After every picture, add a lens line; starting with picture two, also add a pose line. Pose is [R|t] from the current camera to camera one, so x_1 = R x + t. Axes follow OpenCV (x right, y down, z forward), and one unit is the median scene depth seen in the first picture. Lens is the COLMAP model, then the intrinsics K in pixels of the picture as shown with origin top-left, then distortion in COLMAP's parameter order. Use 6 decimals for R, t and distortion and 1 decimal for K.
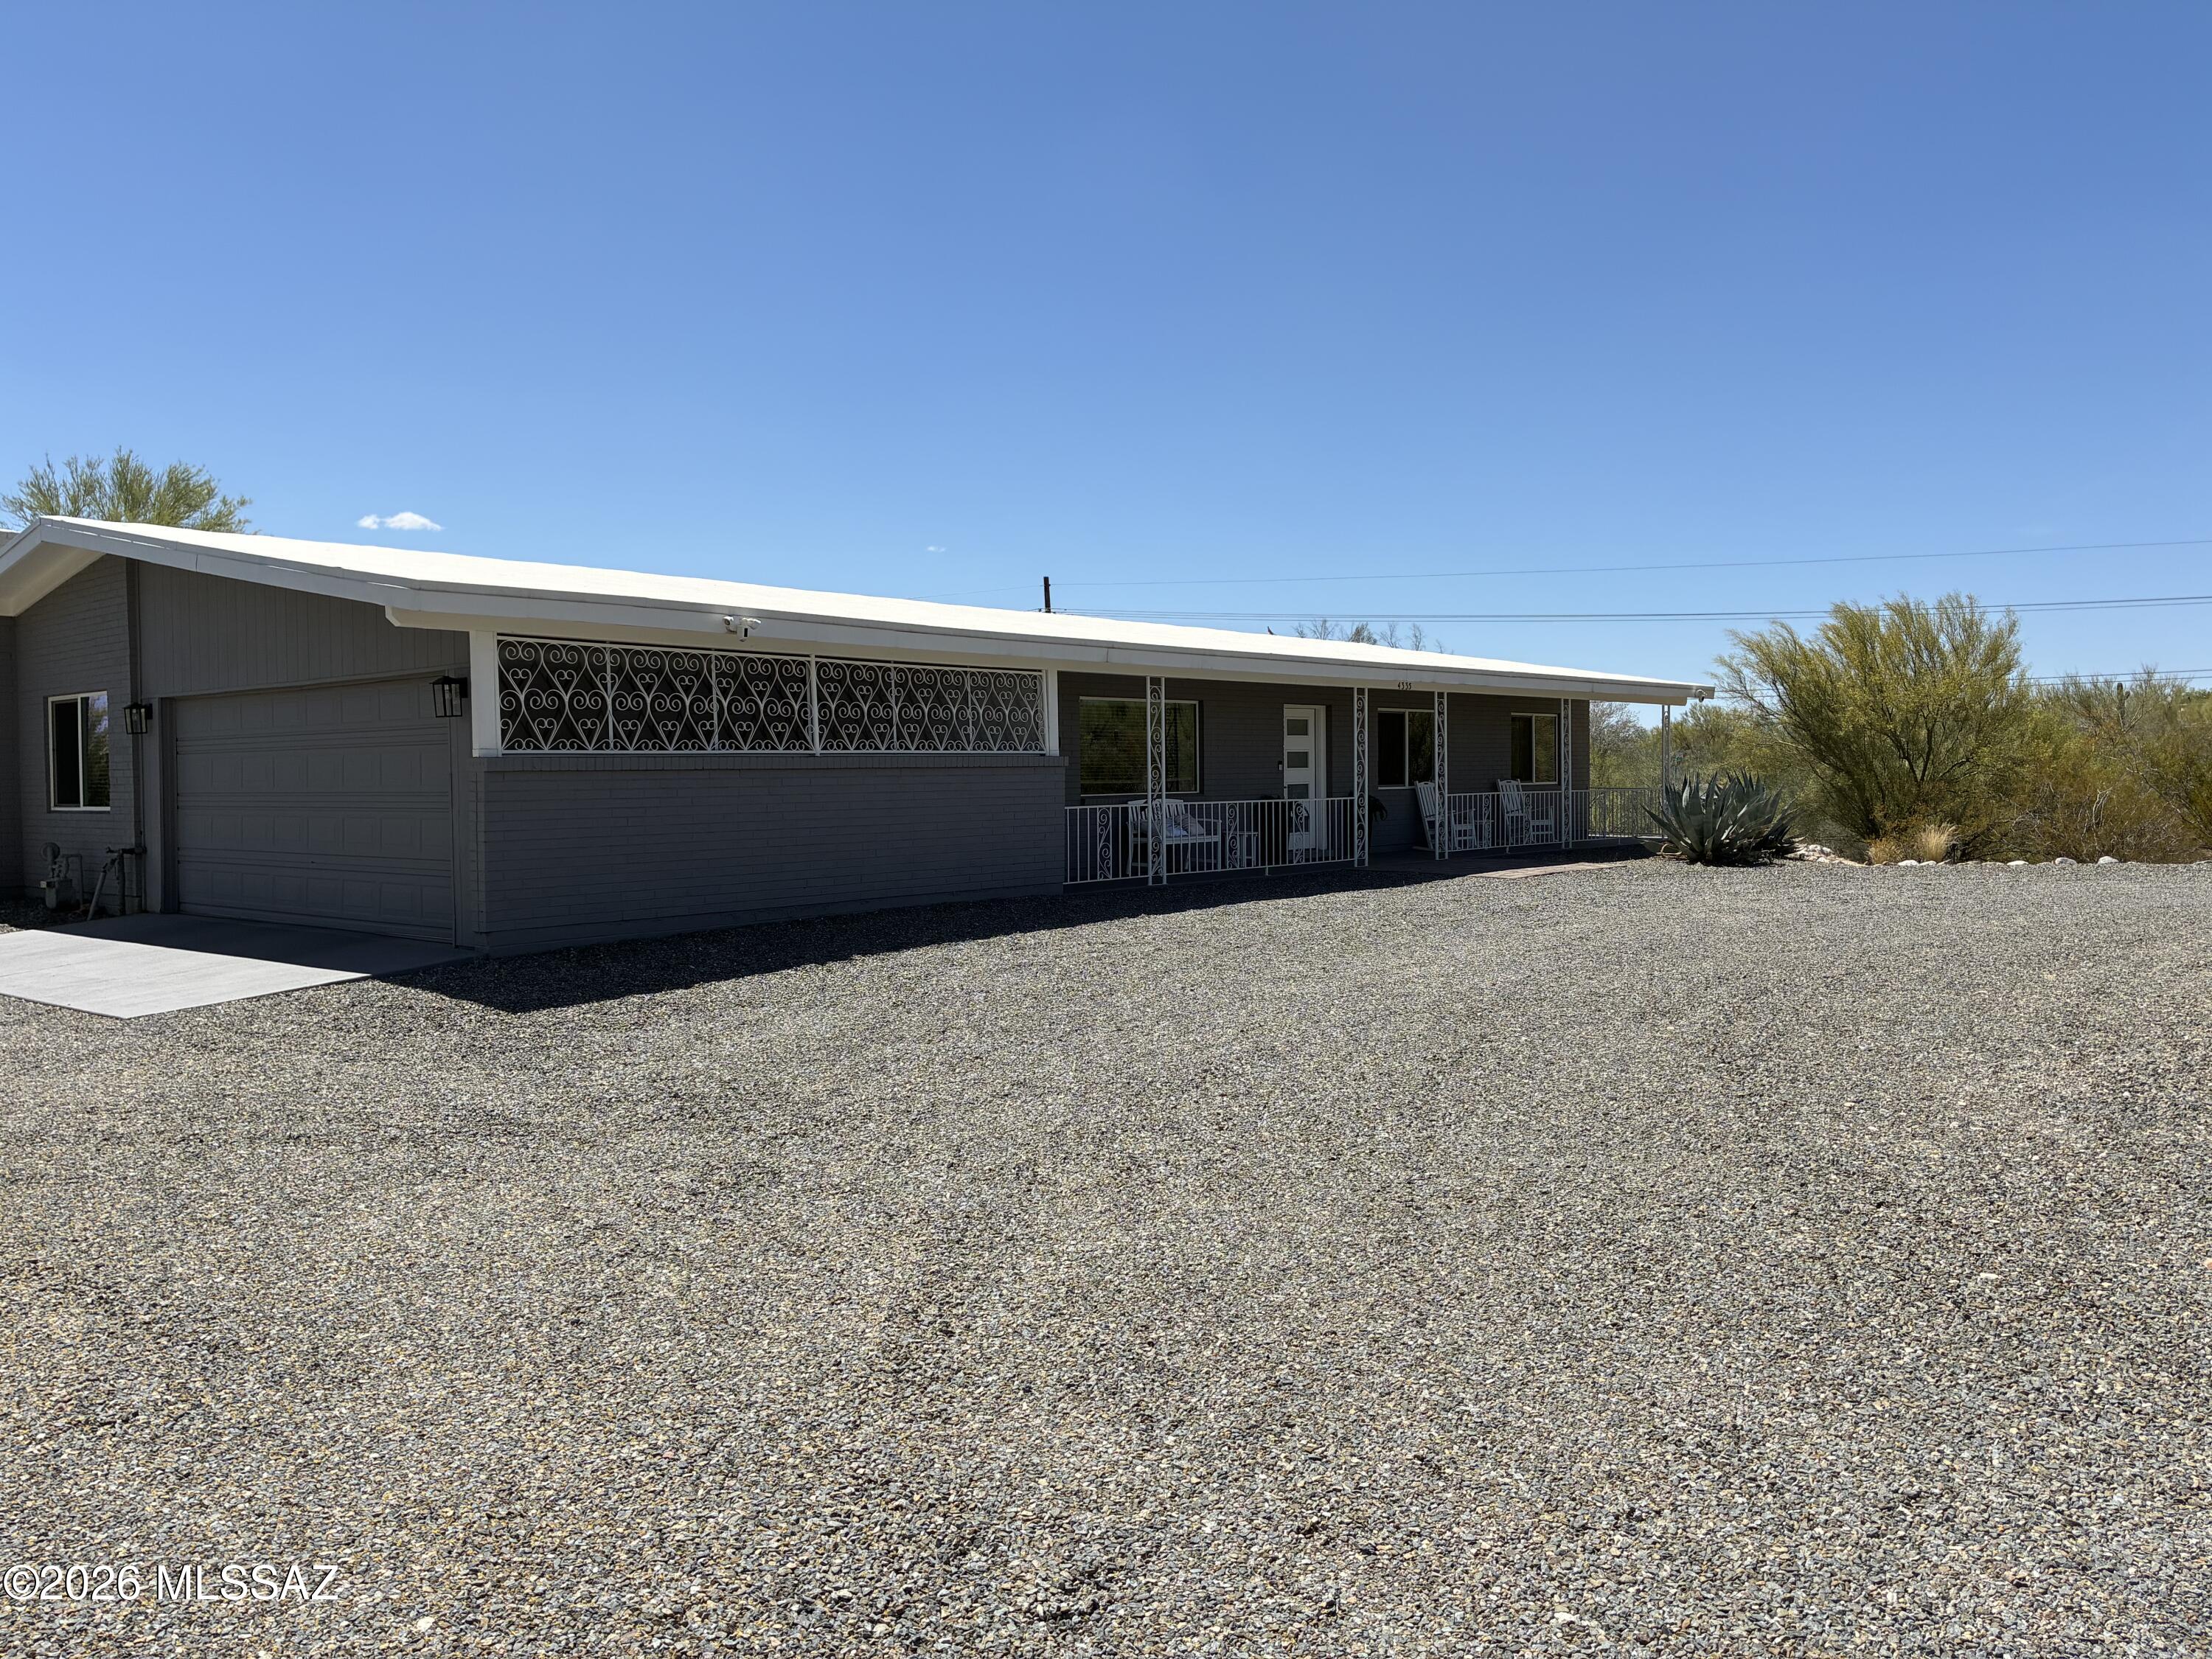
lens RADIAL K [[1636.9, 0, 1104.9], [0, 1636.9, 807.9], [0, 0, 1]] dist [0.007966, 0.004689]
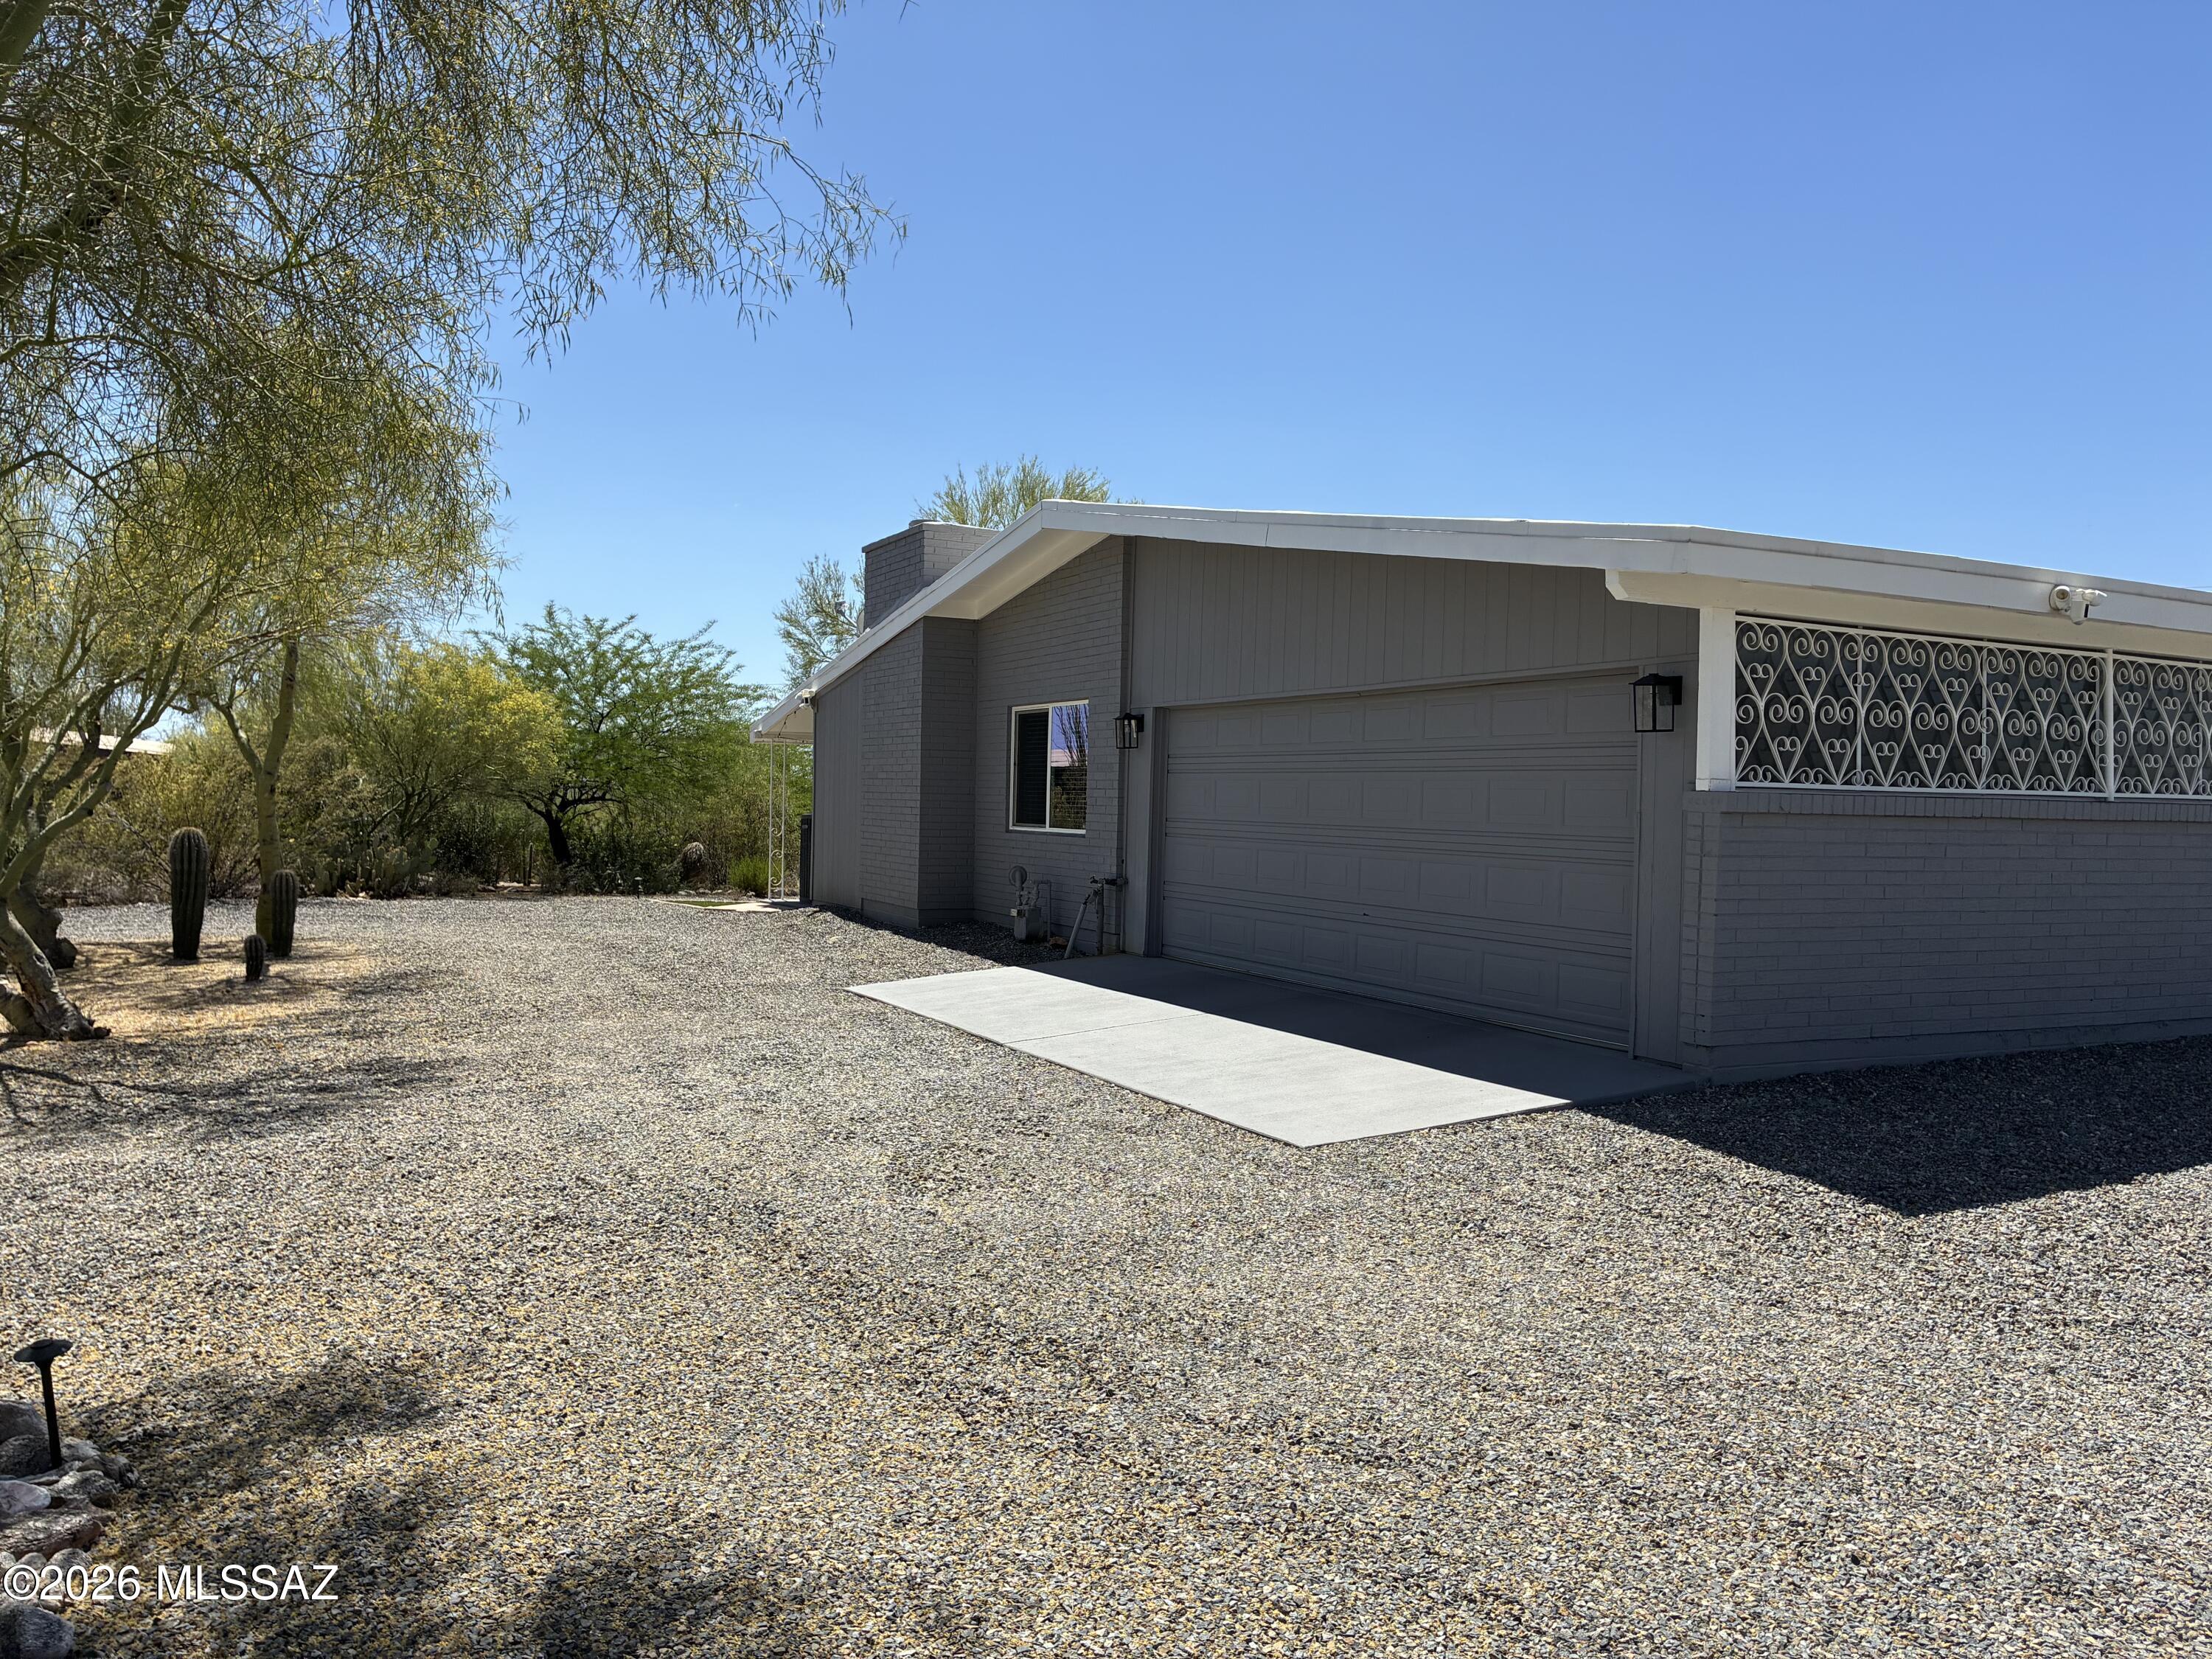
lens RADIAL K [[1642.0, 0, 1101.0], [0, 1642.0, 840.1], [0, 0, 1]] dist [0.013665, 0.003831]
pose [[0.915381, 0.042835, -0.400303, -0.243113], [-0.042075, 0.999057, 0.010690, -0.005034], [0.400384, 0.007057, 0.916320, 0.190032]]
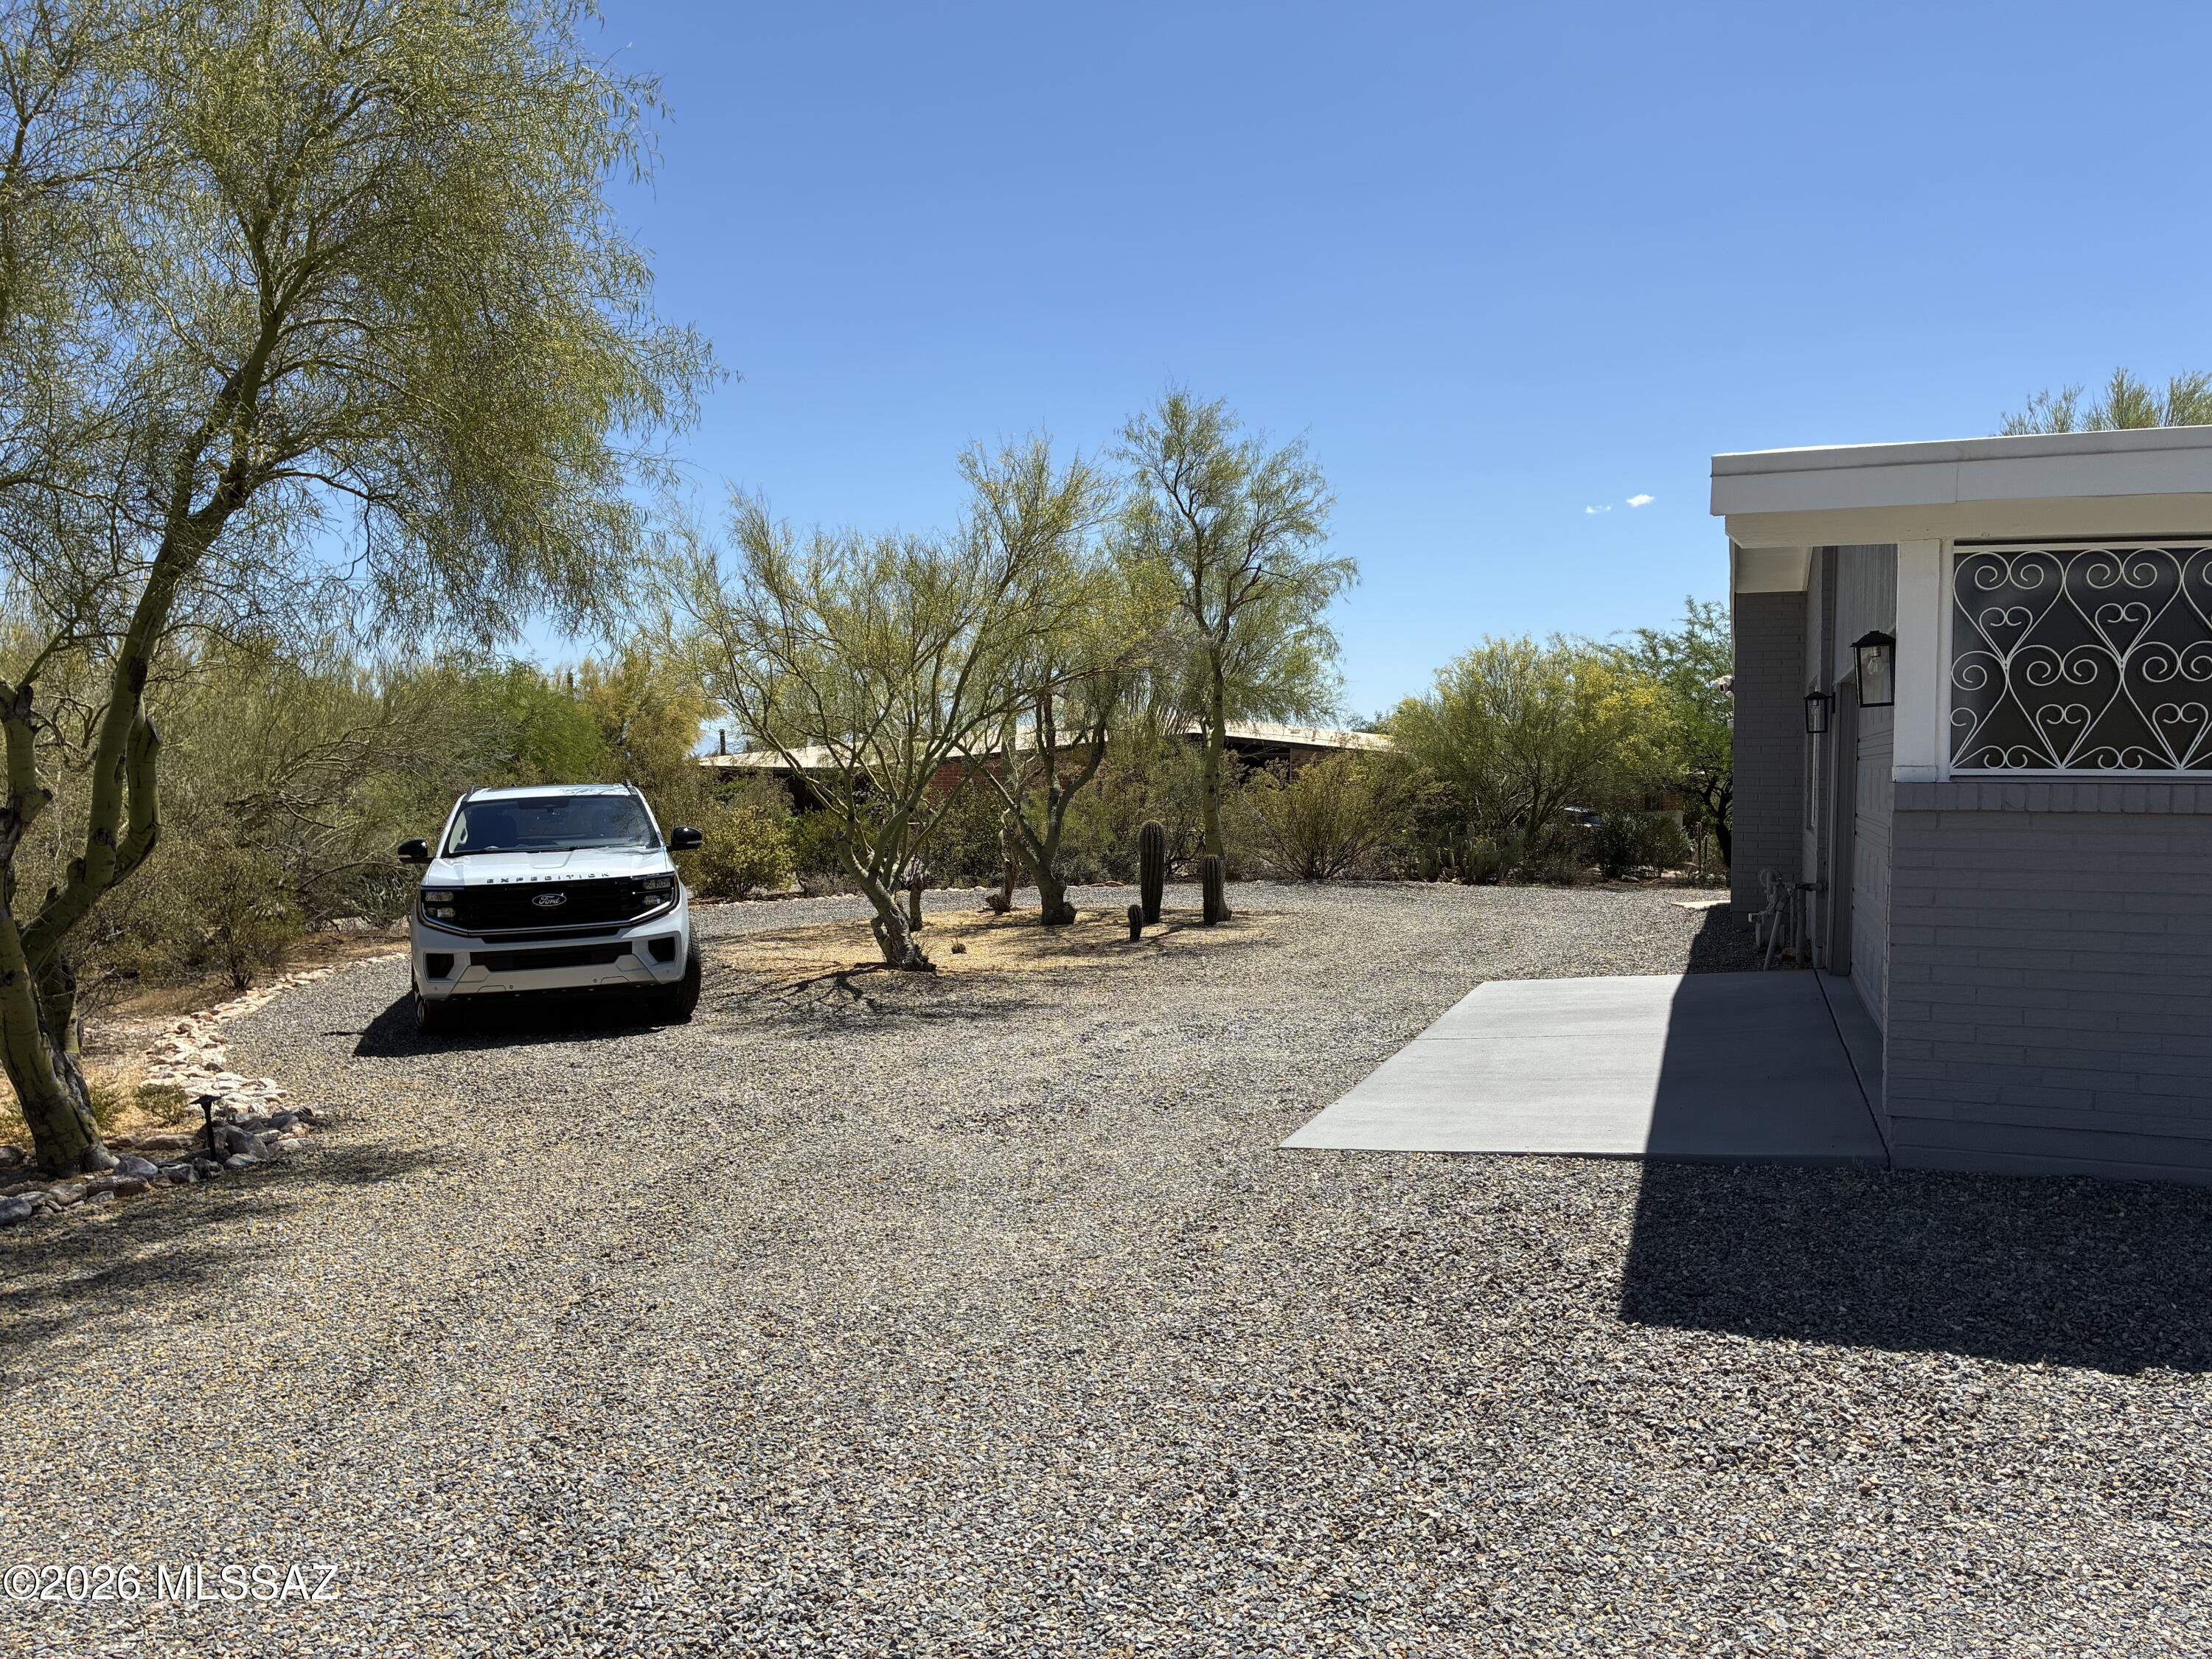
lens RADIAL K [[1642.0, 0, 1101.0], [0, 1642.0, 840.1], [0, 0, 1]] dist [0.013665, 0.003831]
pose [[0.349847, 0.055881, -0.935139, 0.017769], [-0.032996, 0.998335, 0.047314, -0.020771], [0.936226, 0.014303, 0.351108, 0.413925]]
